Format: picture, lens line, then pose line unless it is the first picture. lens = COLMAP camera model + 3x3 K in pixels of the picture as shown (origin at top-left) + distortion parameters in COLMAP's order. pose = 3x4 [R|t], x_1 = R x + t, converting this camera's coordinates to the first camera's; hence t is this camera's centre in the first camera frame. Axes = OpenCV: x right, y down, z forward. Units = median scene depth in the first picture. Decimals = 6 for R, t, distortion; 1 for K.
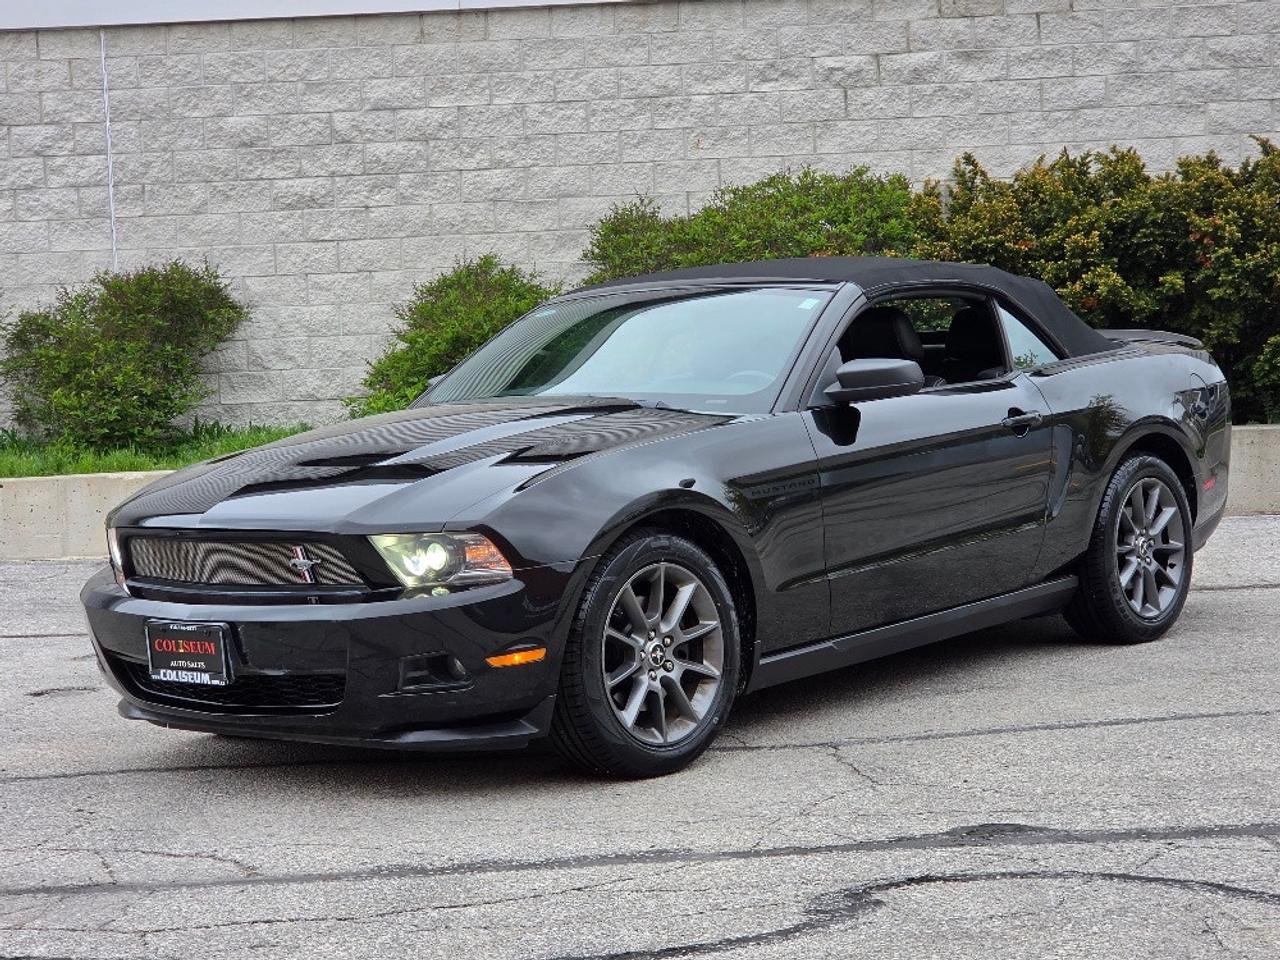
lens RADIAL K [[2711.9, 0, 595.8], [0, 2711.9, 478.7], [0, 0, 1]] dist [0.038025, 0.479560]
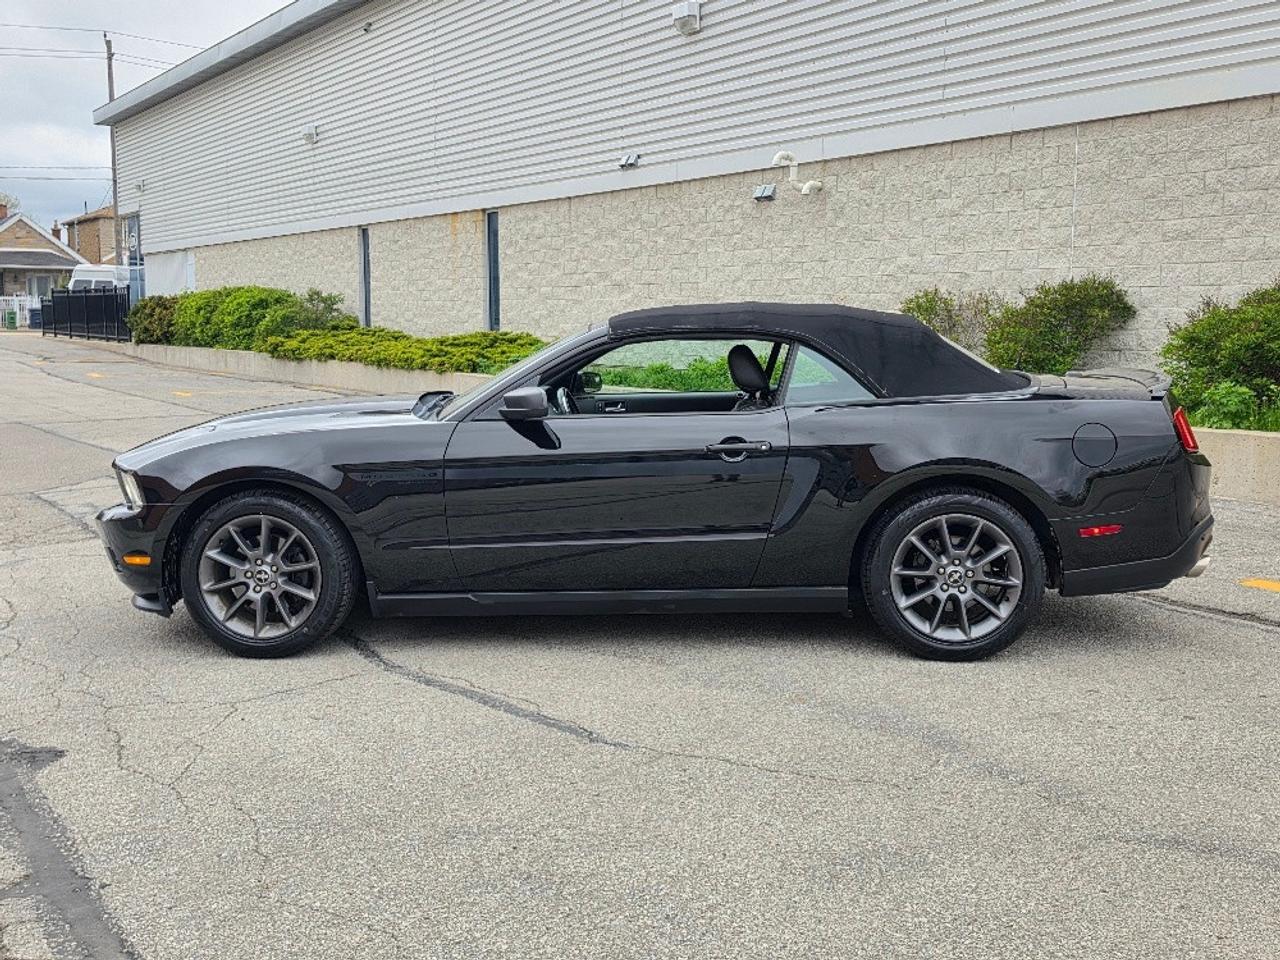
lens RADIAL K [[1377.5, 0, 645.5], [0, 1377.5, 449.0], [0, 0, 1]] dist [0.040358, -0.038656]
pose [[0.564053, 0.120581, -0.816887, 0.386145], [-0.067998, 0.992703, 0.099582, -0.048376], [0.822934, -0.000623, 0.568137, 0.388382]]
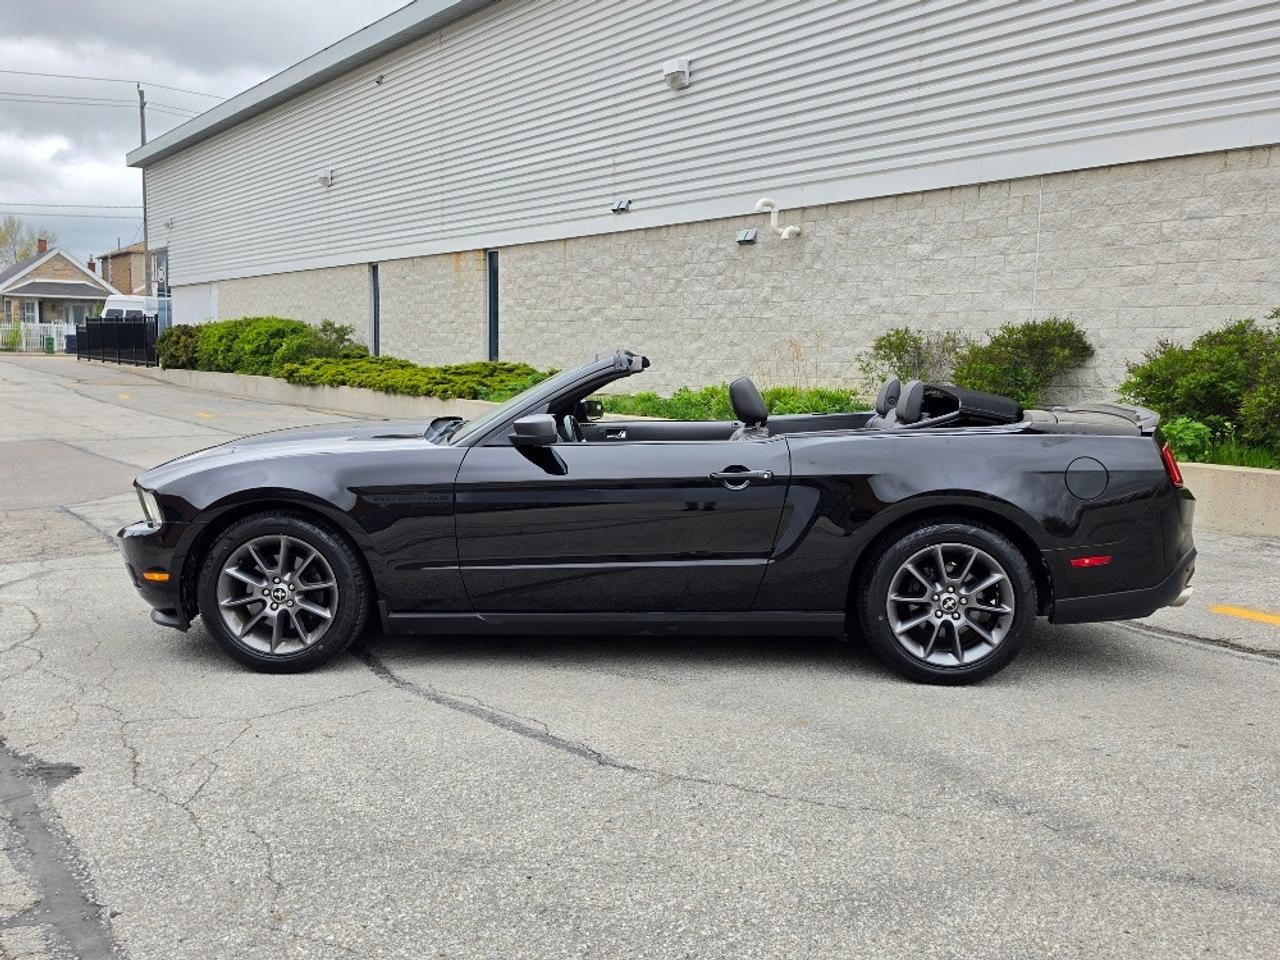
lens RADIAL K [[1246.9, 0, 640.0], [0, 1246.9, 480.0], [0, 0, 1]] dist [0.050677, -0.089268]
pose [[0.571381, 0.134214, -0.809636, 0.362533], [-0.082415, 0.990934, 0.106106, -0.046901], [0.816537, 0.006099, 0.577261, 0.396241]]
